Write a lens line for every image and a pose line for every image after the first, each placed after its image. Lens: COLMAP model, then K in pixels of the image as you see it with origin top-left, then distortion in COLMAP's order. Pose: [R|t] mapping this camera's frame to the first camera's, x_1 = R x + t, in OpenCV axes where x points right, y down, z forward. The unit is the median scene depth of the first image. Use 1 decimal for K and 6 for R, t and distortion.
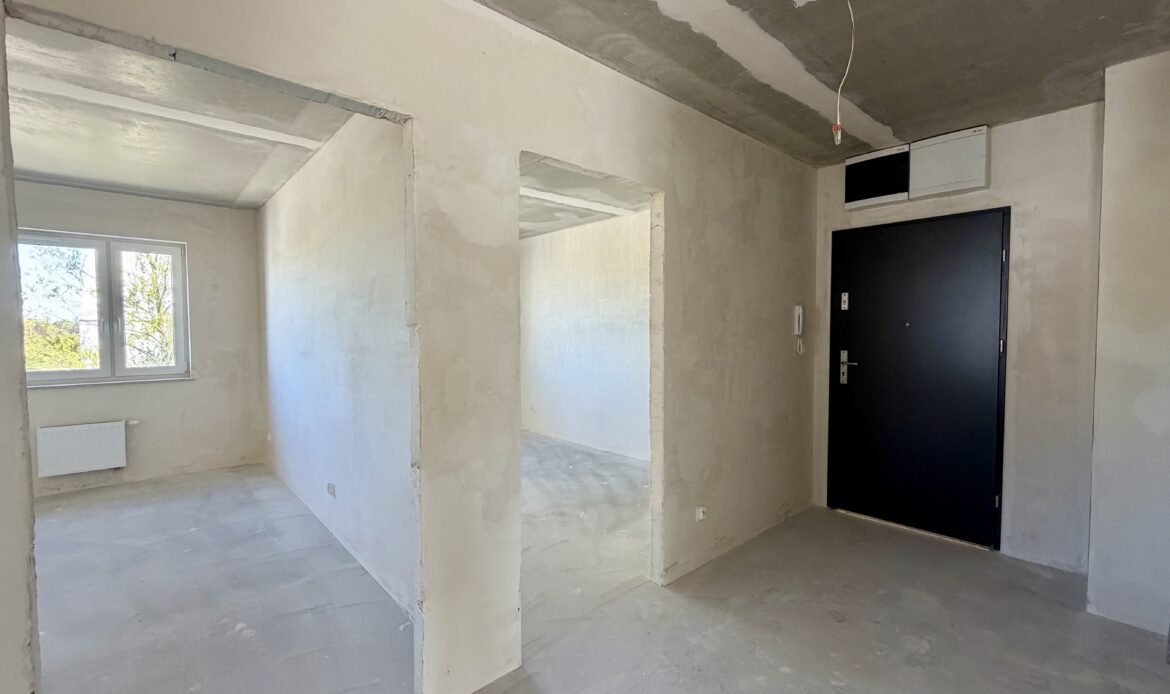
lens RADIAL K [[488.1, 0, 585.0], [0, 488.1, 347.0], [0, 0, 1]] dist [-0.005549, -0.000210]
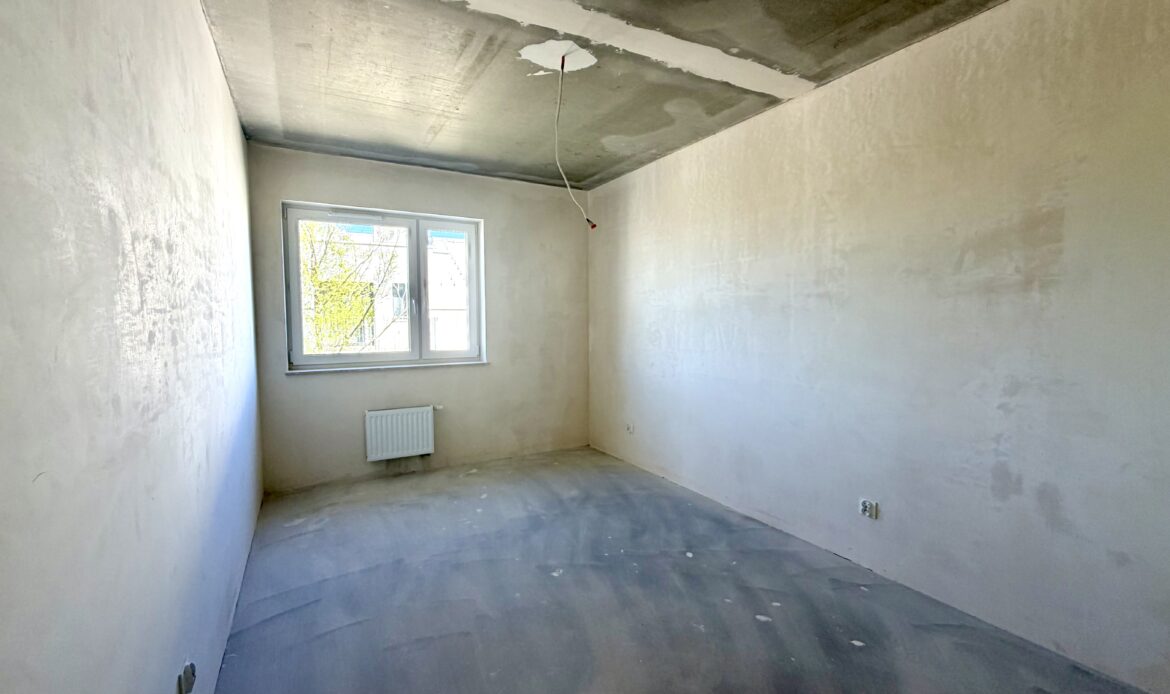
lens RADIAL K [[488.1, 0, 585.0], [0, 488.1, 347.0], [0, 0, 1]] dist [-0.005549, -0.000210]
pose [[0.975797, 0.012603, -0.218314, -0.024964], [-0.007323, 0.999661, 0.024978, -0.003740], [0.218555, -0.022774, 0.975559, 0.414141]]
